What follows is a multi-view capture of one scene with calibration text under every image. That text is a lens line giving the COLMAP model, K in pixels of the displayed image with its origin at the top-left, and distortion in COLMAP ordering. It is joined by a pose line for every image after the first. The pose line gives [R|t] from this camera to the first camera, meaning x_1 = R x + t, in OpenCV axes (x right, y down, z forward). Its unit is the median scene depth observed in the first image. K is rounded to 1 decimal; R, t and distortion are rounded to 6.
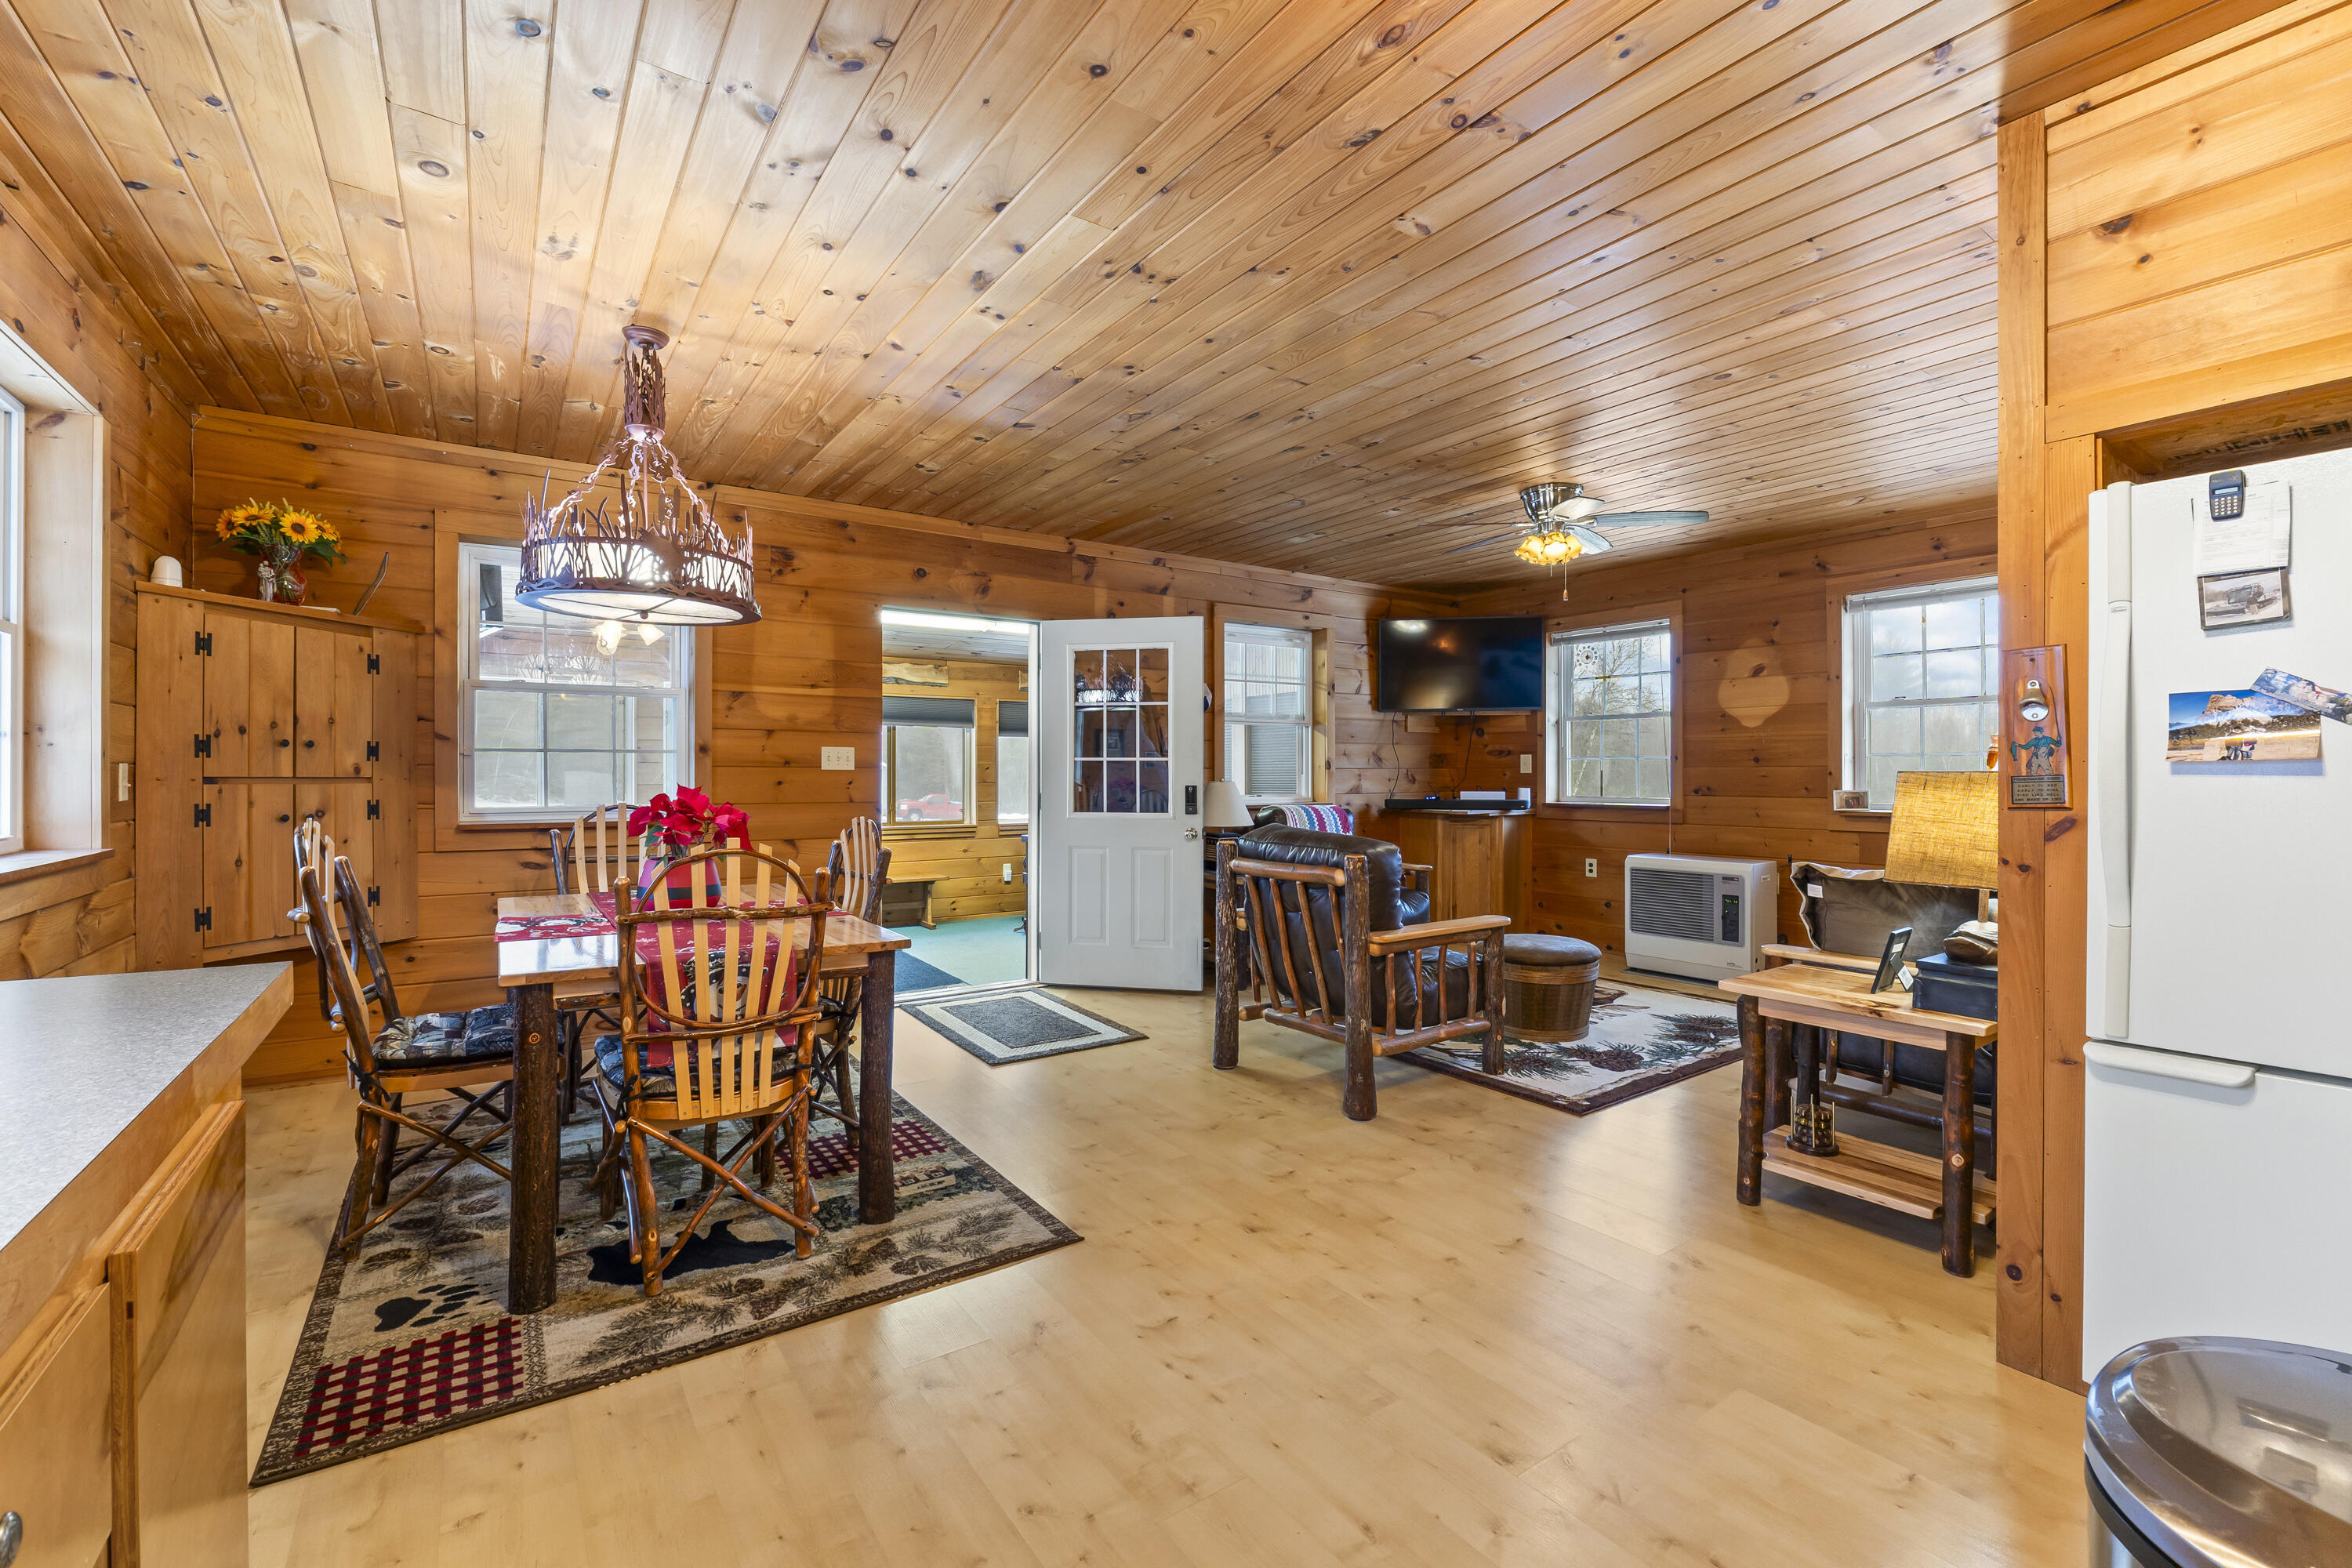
lens RADIAL K [[992.7, 0, 1171.5], [0, 992.7, 773.5], [0, 0, 1]] dist [-0.002556, -0.001337]
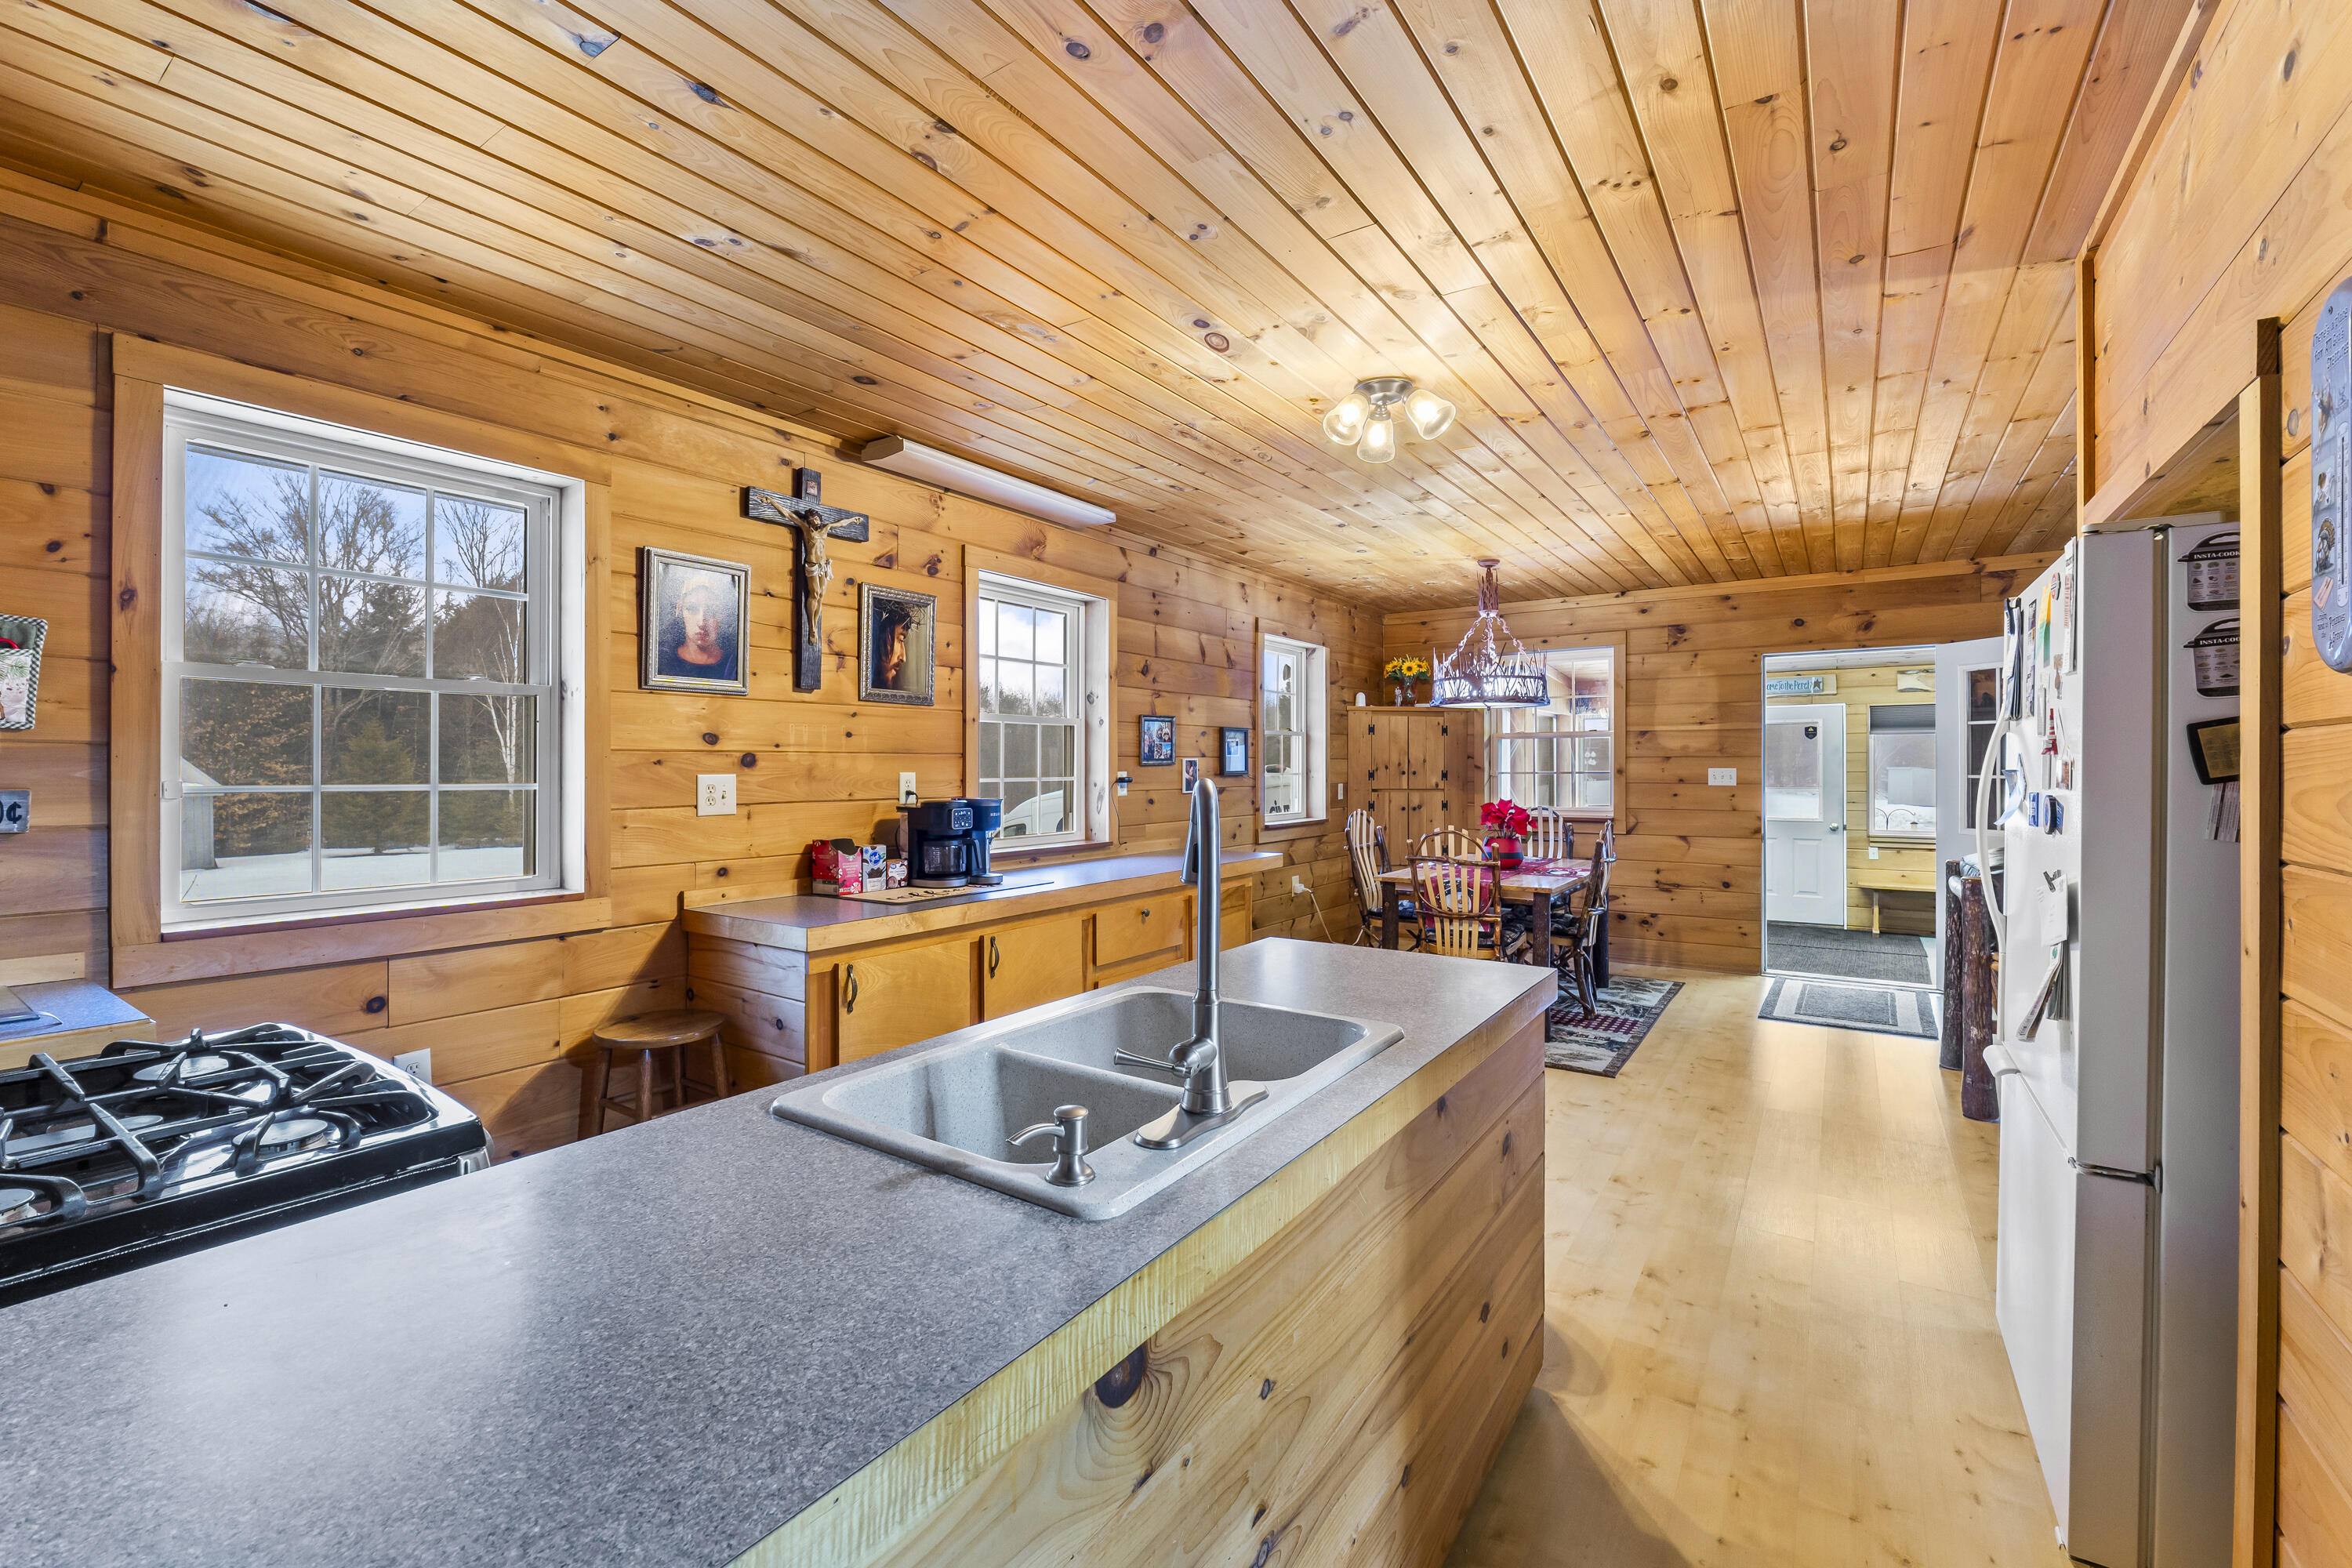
lens RADIAL K [[992.7, 0, 1167.5], [0, 992.7, 769.0], [0, 0, 1]] dist [-0.002556, -0.001337]
pose [[0.359384, -0.001081, -0.933189, 0.727720], [0.004125, 0.999991, 0.000431, -0.033583], [0.933181, -0.004004, 0.359385, -0.185962]]
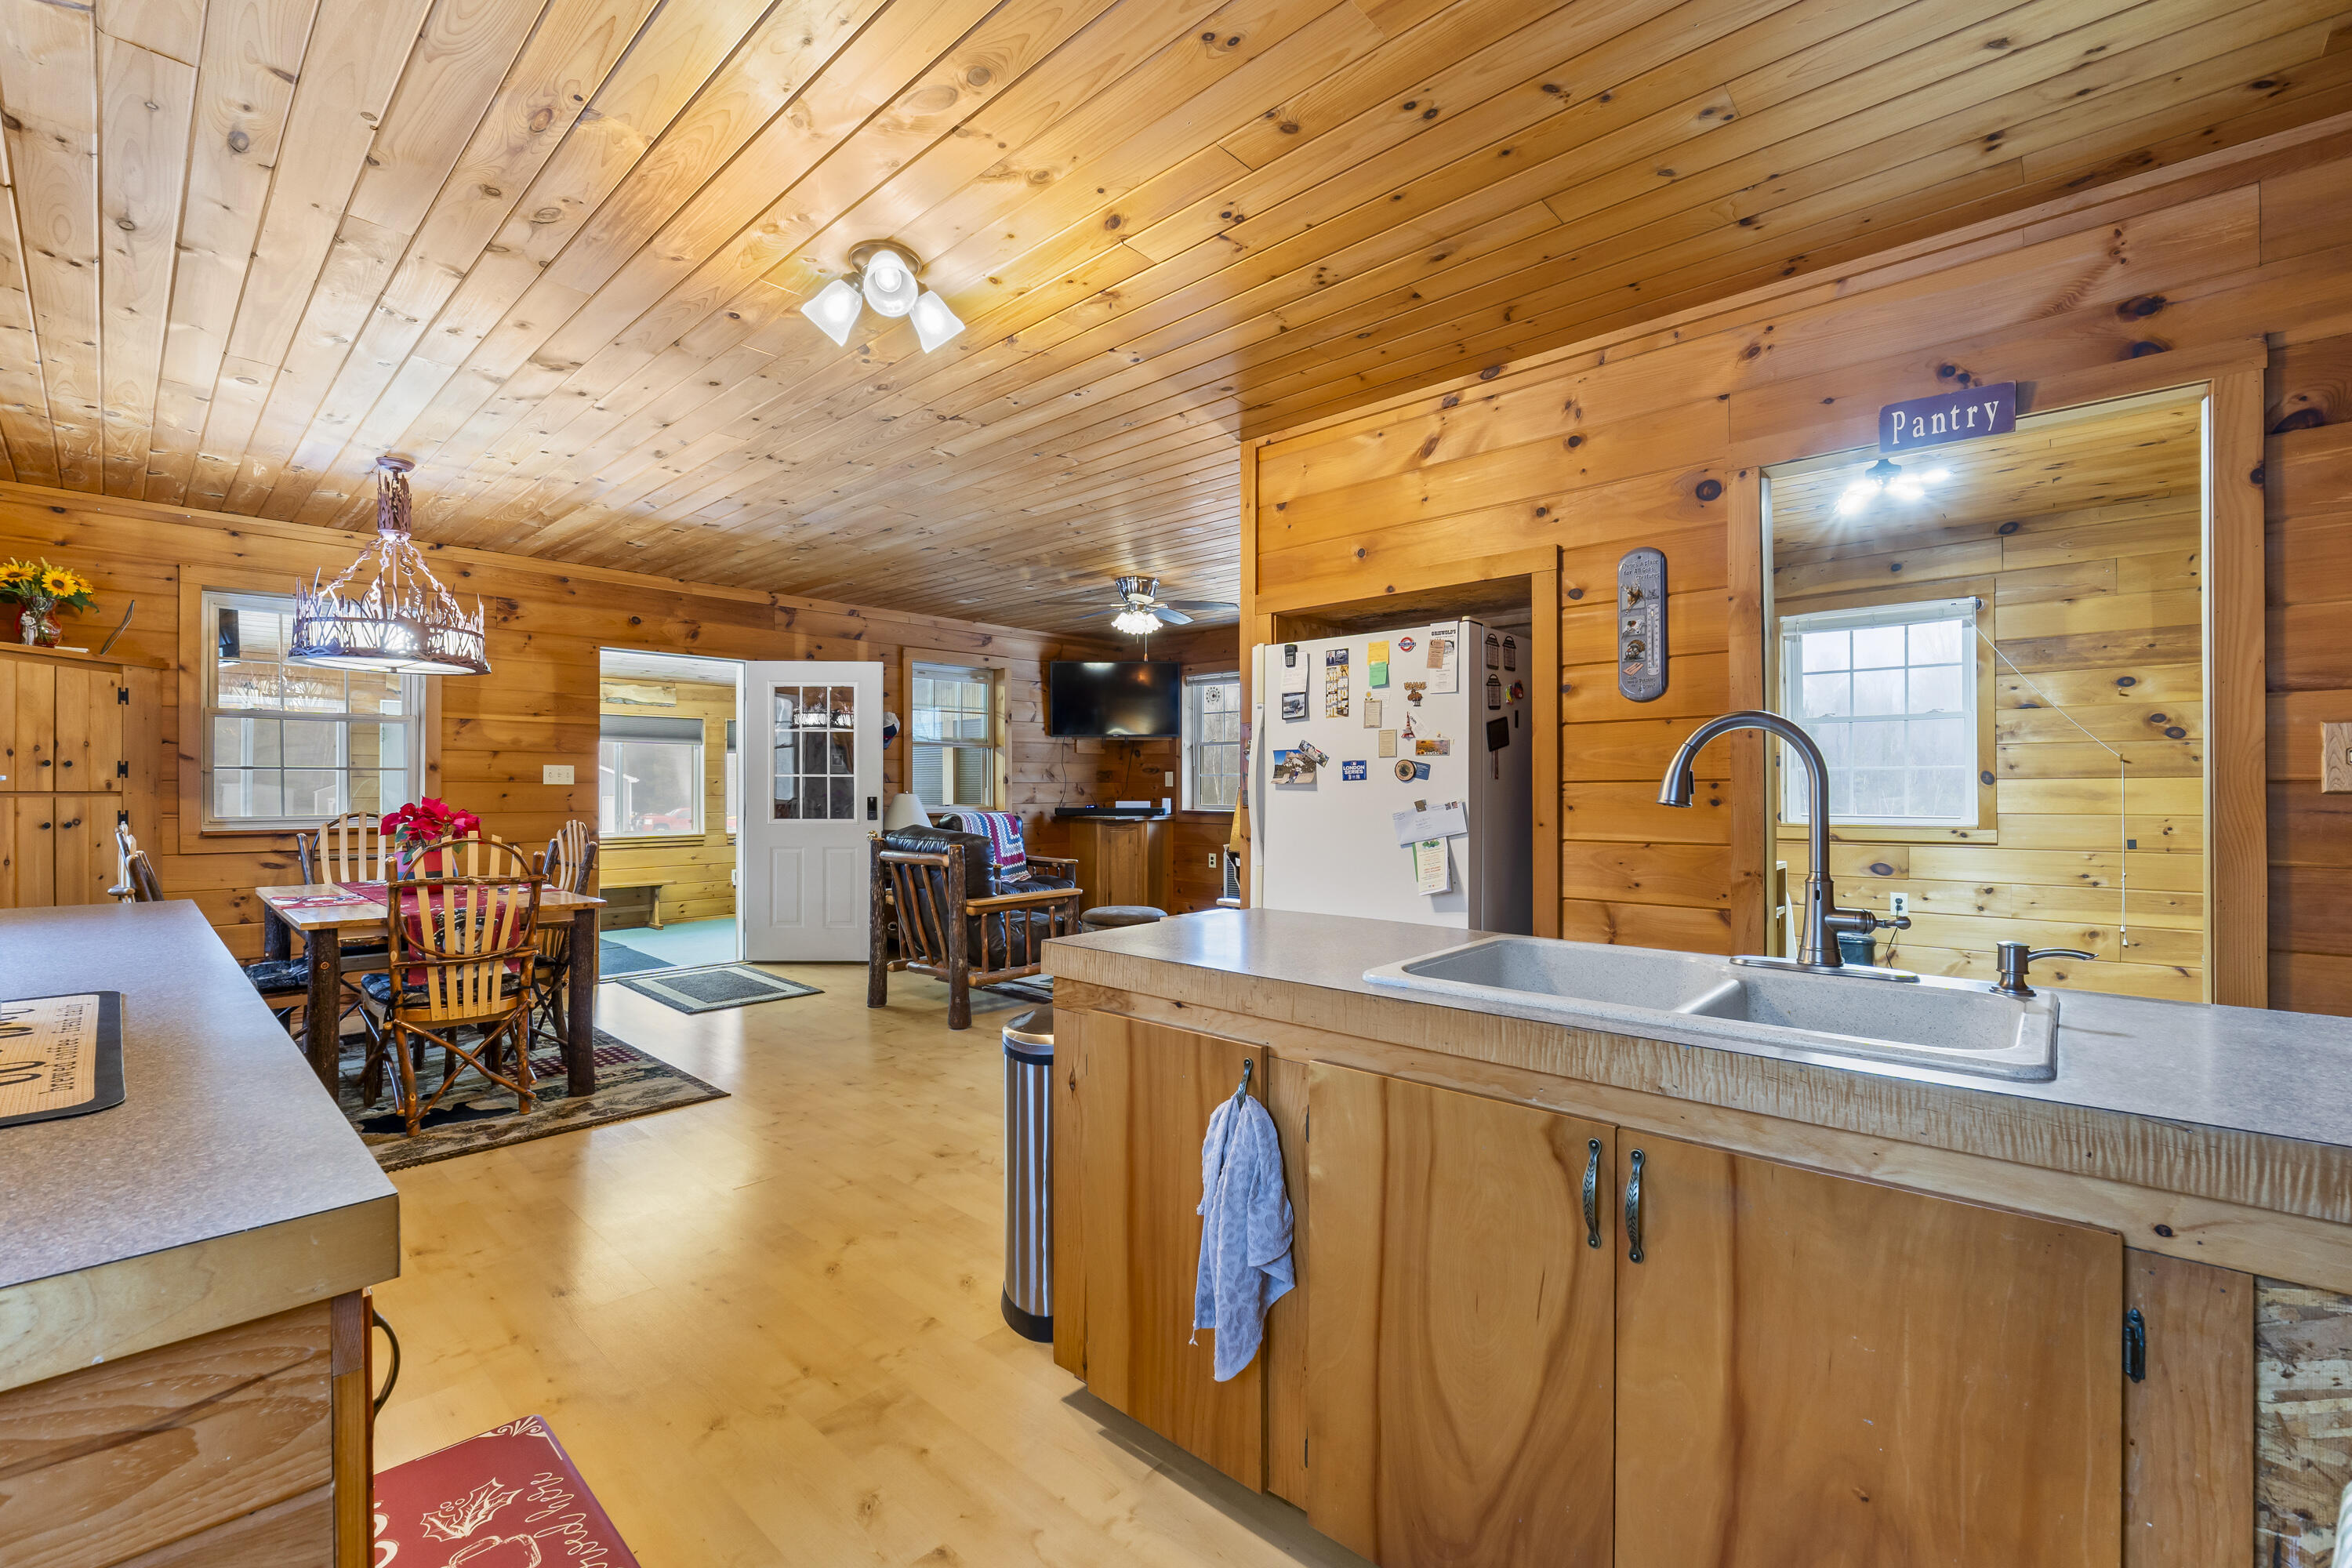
lens RADIAL K [[992.7, 0, 1169.3], [0, 992.7, 785.2], [0, 0, 1]] dist [-0.002556, -0.001337]
pose [[0.976384, 0.000472, 0.216043, 0.144812], [-0.000456, 1.000000, -0.000125, -0.003330], [-0.216043, 0.000023, 0.976384, -0.380297]]
